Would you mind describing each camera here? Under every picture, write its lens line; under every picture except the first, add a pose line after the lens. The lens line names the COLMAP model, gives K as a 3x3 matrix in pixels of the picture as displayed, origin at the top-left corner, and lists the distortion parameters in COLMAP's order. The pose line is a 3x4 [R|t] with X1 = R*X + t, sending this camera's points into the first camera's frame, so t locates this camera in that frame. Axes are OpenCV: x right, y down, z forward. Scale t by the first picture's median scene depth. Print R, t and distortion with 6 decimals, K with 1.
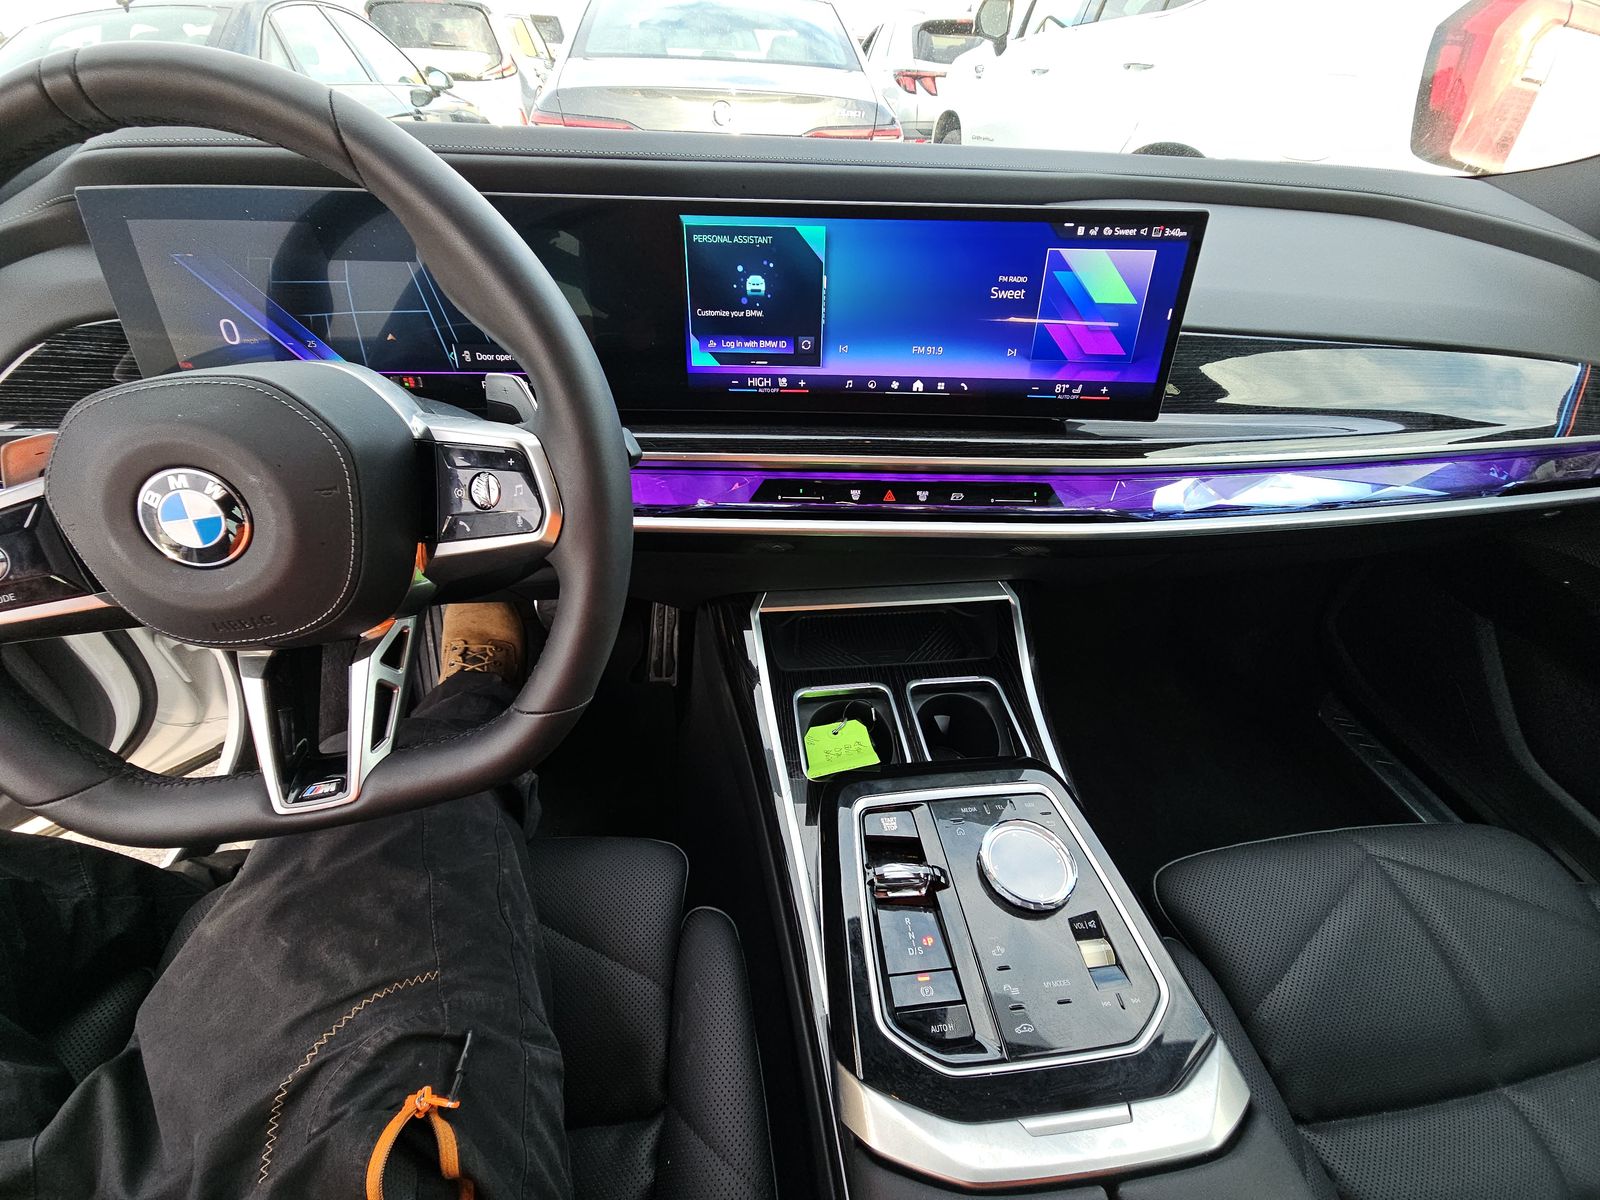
lens RADIAL K [[646.9, 0, 798.1], [0, 646.9, 595.9], [0, 0, 1]] dist [0.011241, -0.002364]
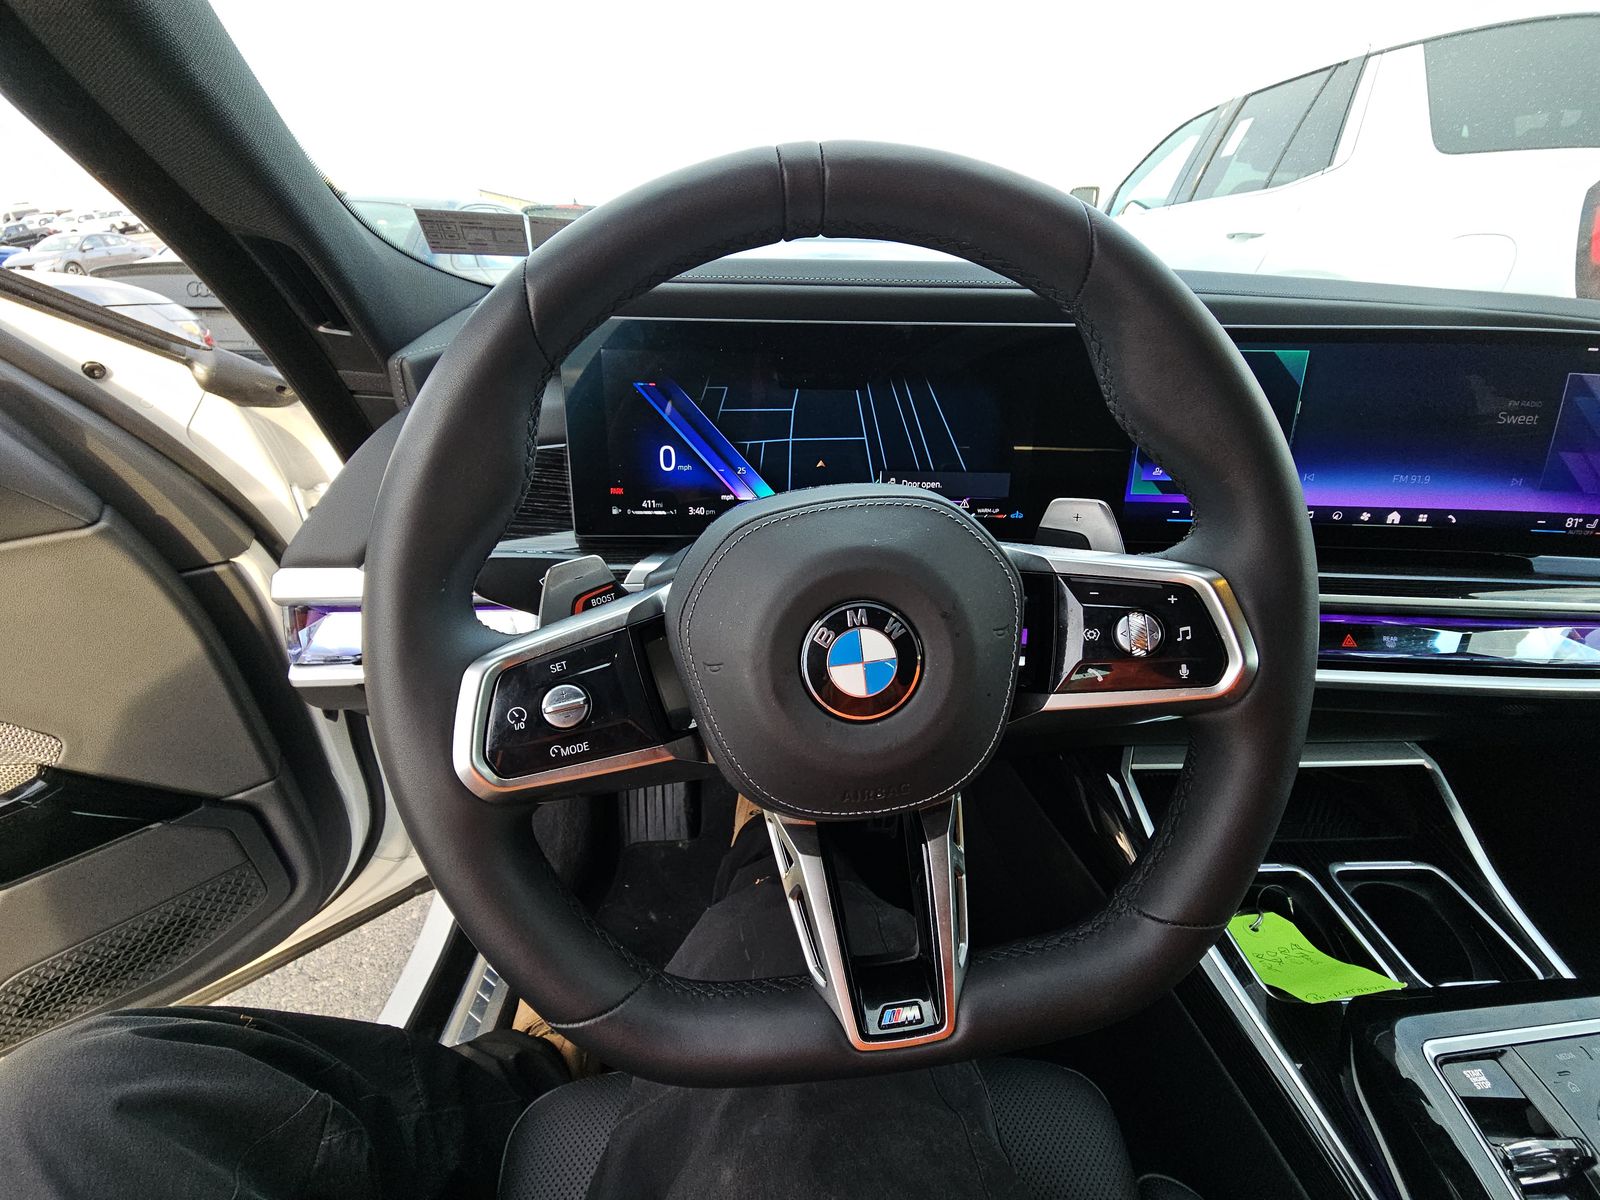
lens RADIAL K [[646.9, 0, 799.4], [0, 646.9, 609.7], [0, 0, 1]] dist [0.011241, -0.002364]
pose [[0.997296, 0.019968, -0.070724, -0.553208], [-0.032201, 0.983809, -0.176306, -0.020923], [0.066058, 0.178107, 0.981791, 0.103668]]
